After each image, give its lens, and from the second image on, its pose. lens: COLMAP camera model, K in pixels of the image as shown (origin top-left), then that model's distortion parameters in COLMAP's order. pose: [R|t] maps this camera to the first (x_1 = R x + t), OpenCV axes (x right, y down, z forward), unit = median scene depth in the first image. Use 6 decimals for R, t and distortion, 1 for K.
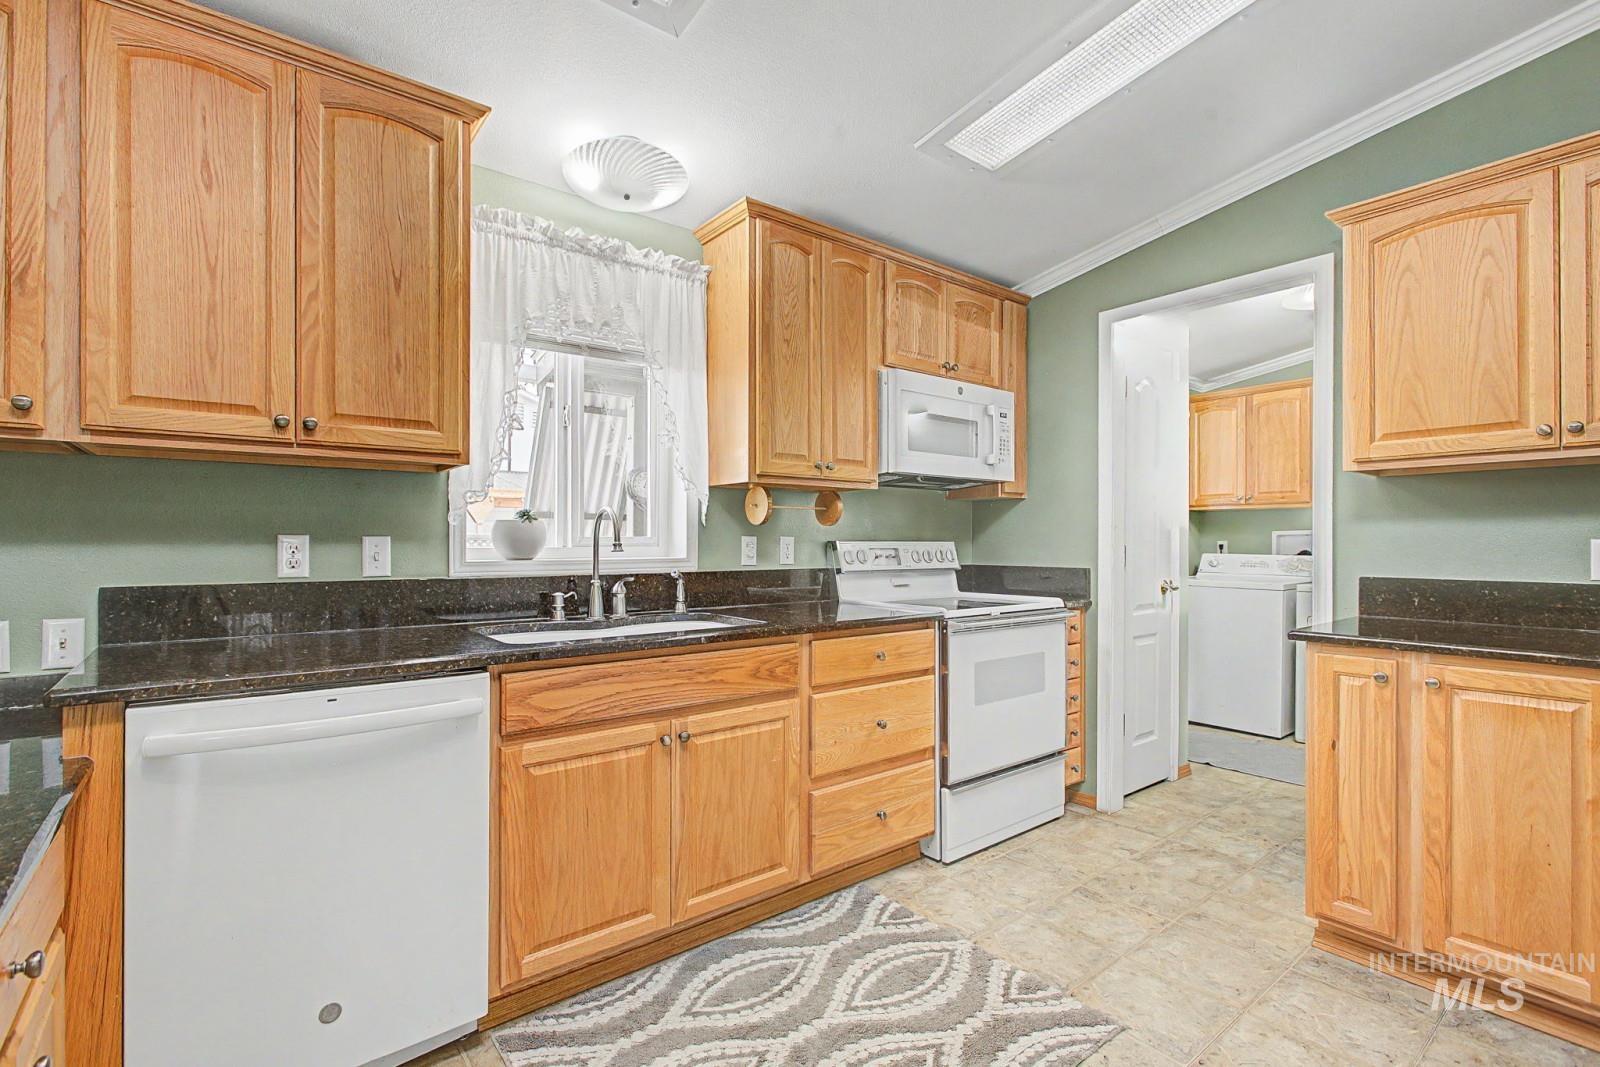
lens RADIAL K [[737.7, 0, 790.8], [0, 737.7, 540.5], [0, 0, 1]] dist [-0.002666, -0.001346]
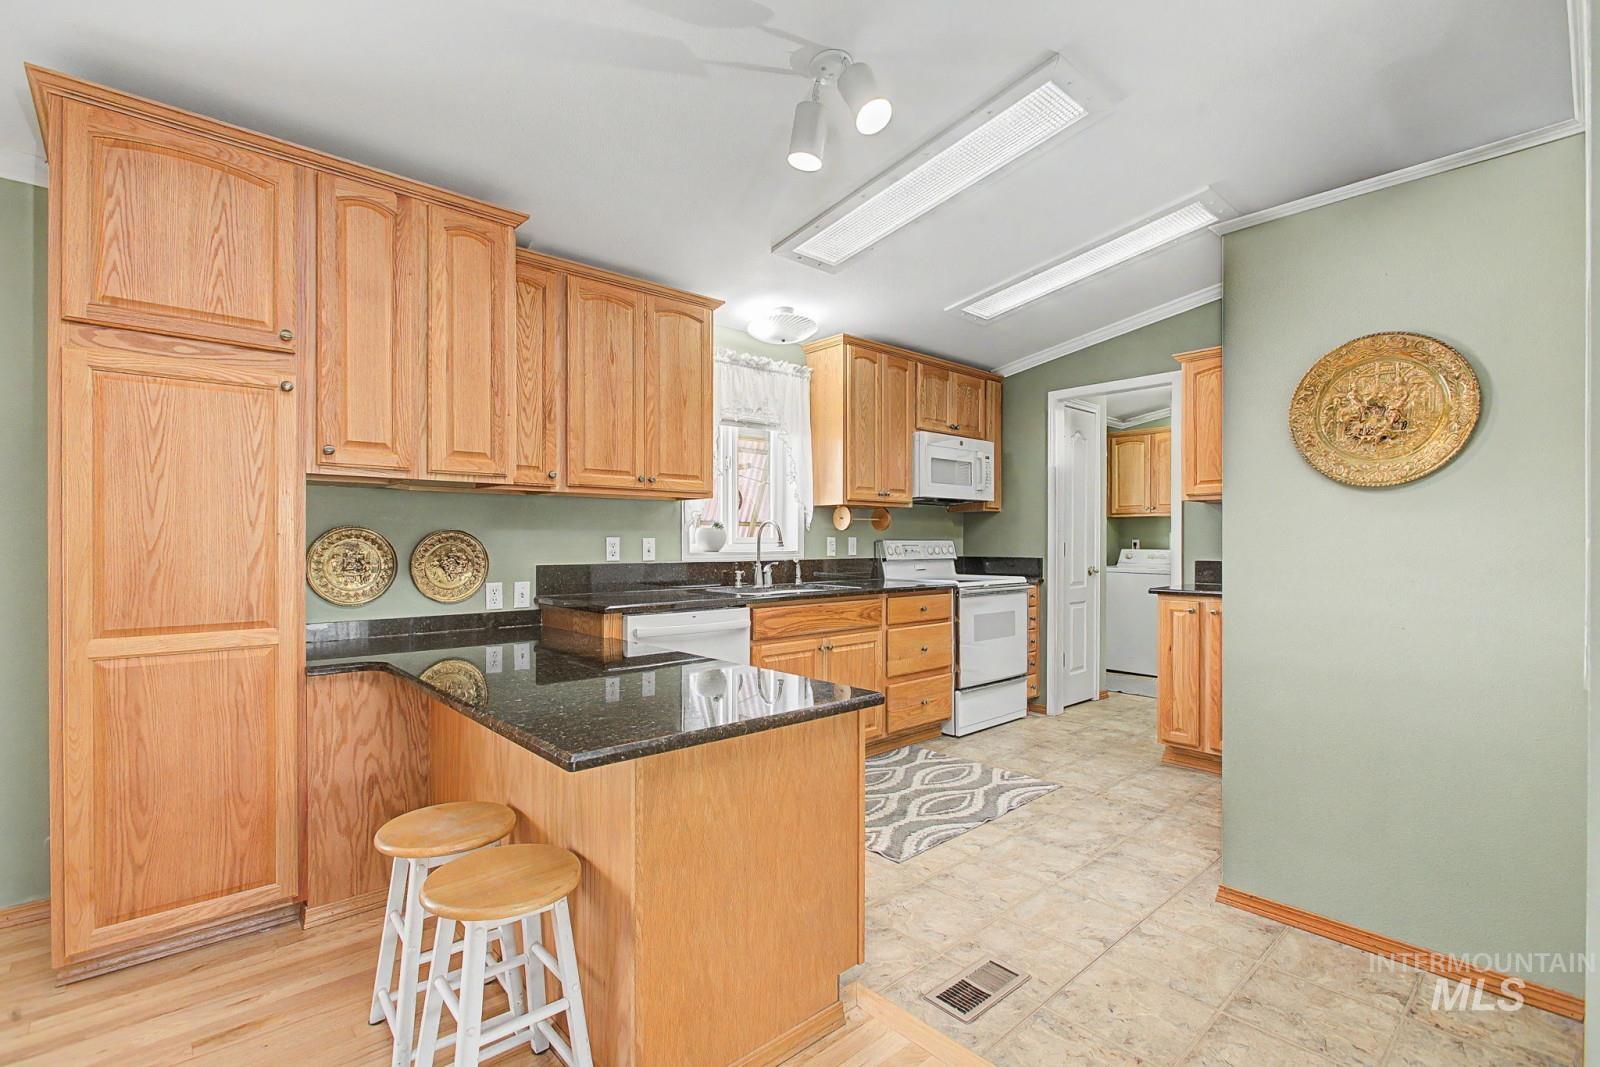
lens RADIAL K [[737.7, 0, 807.7], [0, 737.7, 543.4], [0, 0, 1]] dist [-0.002666, -0.001346]
pose [[0.996417, -0.001798, 0.084552, -0.275132], [0.001390, 0.999987, 0.004888, -0.000345], [-0.084559, -0.004753, 0.996407, -0.636989]]
